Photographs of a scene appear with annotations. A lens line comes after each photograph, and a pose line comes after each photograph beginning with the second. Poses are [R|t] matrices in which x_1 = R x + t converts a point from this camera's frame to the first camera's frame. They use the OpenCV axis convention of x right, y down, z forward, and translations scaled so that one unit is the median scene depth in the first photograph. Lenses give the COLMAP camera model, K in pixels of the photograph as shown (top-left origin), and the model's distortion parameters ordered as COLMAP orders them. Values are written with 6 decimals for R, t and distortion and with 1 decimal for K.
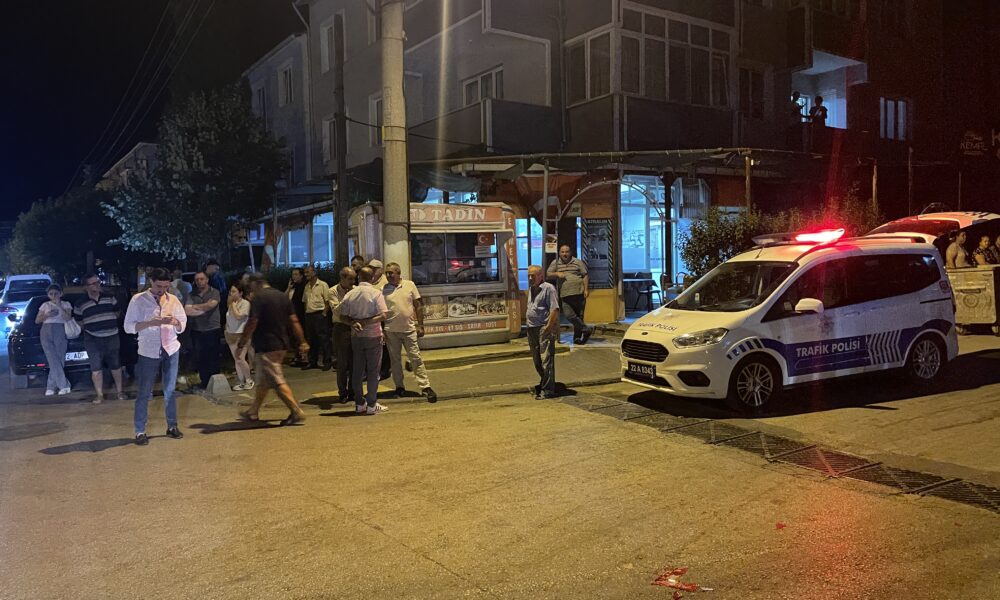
lens RADIAL K [[754.6, 0, 499.4], [0, 754.6, 293.7], [0, 0, 1]] dist [0.070817, -0.067566]
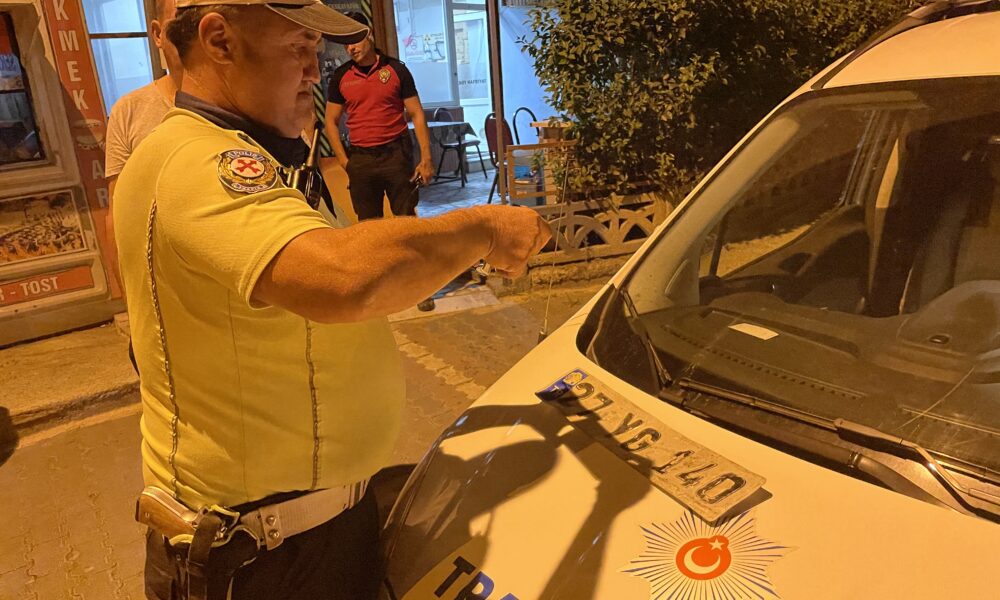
lens RADIAL K [[754.6, 0, 502.8], [0, 754.6, 301.6], [0, 0, 1]] dist [0.070817, -0.067566]
pose [[0.965944, -0.104469, 0.236723, 0.113742], [0.047055, 0.970539, 0.236304, -0.027455], [-0.254435, -0.217118, 0.942403, 0.598504]]
